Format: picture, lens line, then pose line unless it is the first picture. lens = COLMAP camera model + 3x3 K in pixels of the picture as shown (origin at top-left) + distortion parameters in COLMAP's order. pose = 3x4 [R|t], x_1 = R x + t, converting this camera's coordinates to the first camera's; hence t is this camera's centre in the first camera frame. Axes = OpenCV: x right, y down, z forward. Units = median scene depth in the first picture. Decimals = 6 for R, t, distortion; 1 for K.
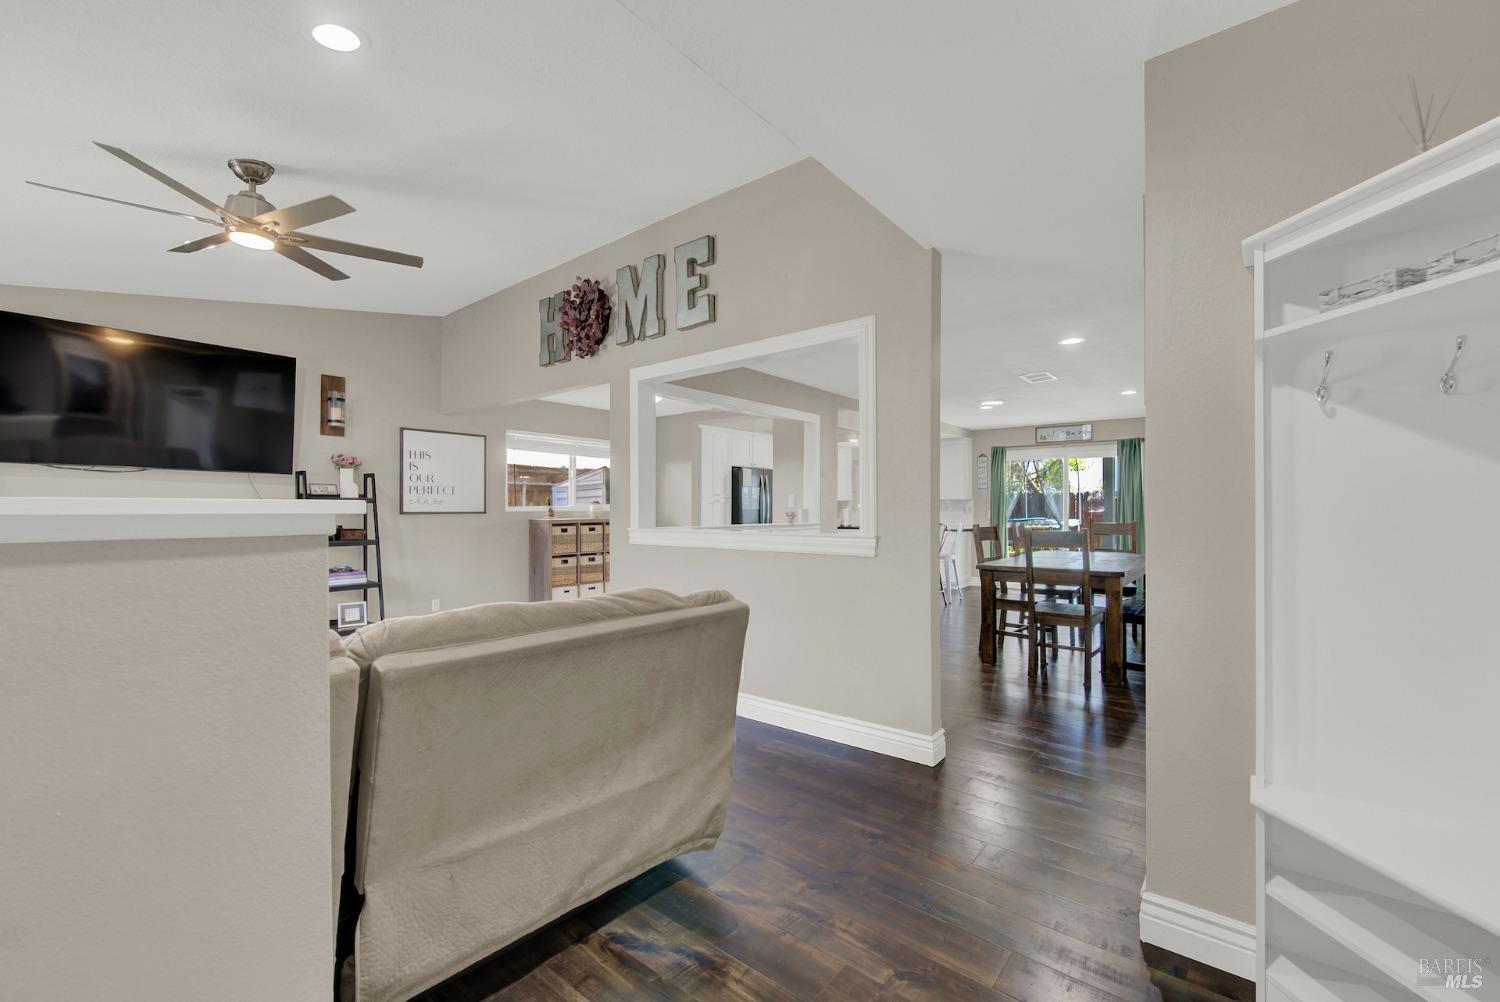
lens RADIAL K [[610.4, 0, 754.6], [0, 610.4, 508.3], [0, 0, 1]] dist [0.006123, -0.003642]
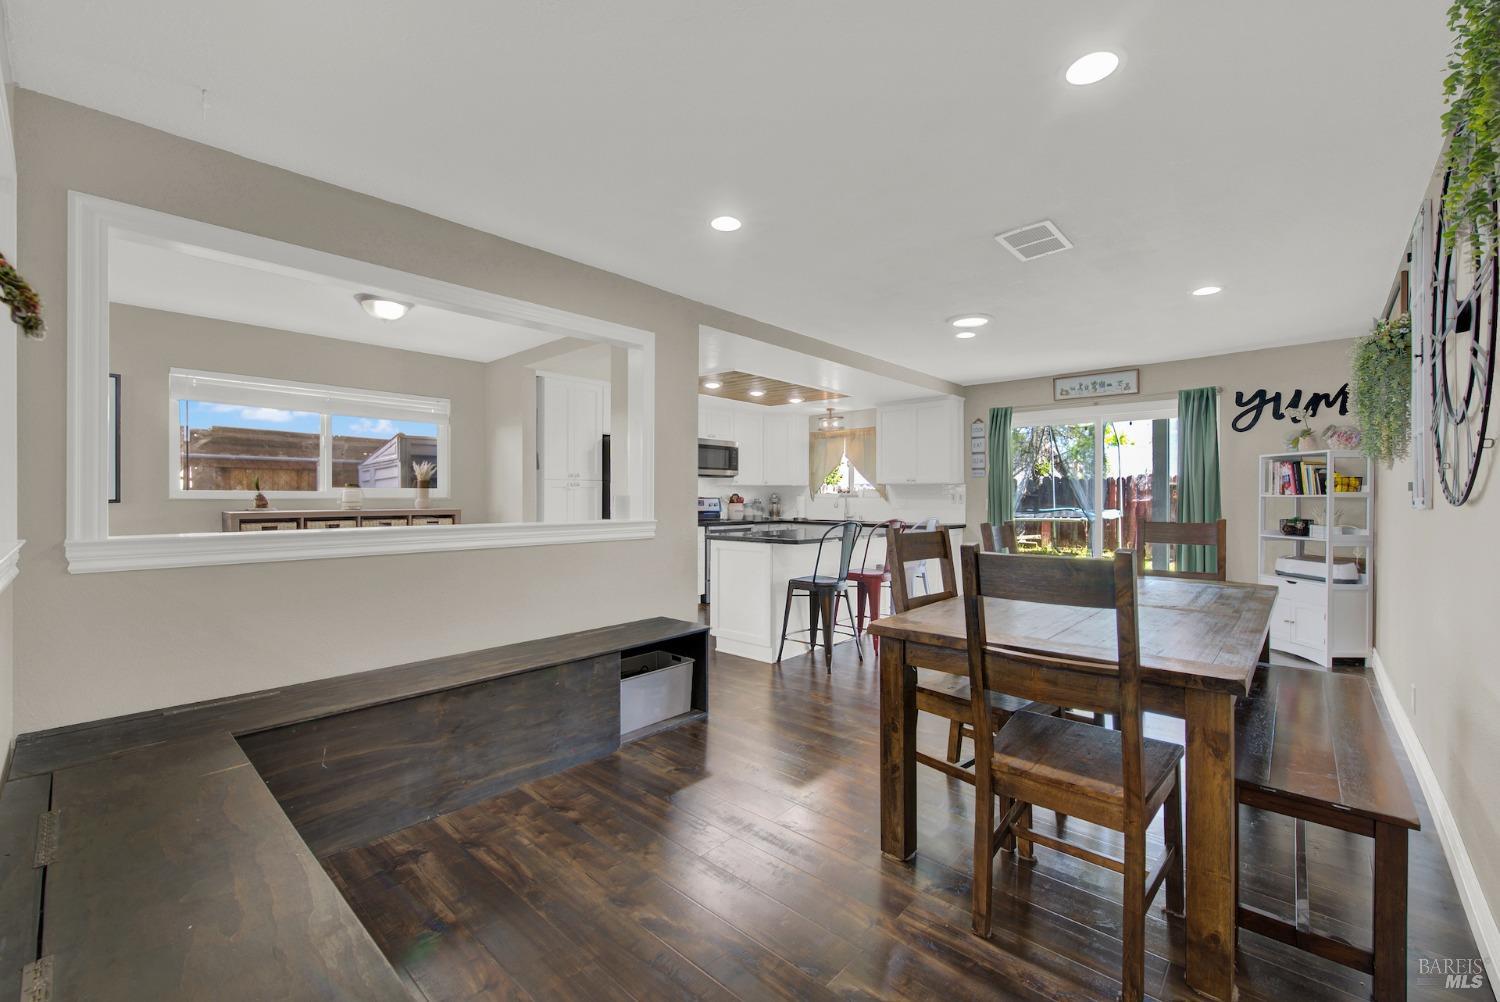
lens RADIAL K [[610.4, 0, 759.6], [0, 610.4, 502.7], [0, 0, 1]] dist [0.006123, -0.003642]
pose [[0.998935, 0.001949, -0.046107, 0.243685], [-0.001487, 0.999948, 0.010050, 0.001774], [0.046124, -0.009970, 0.998886, 0.447167]]
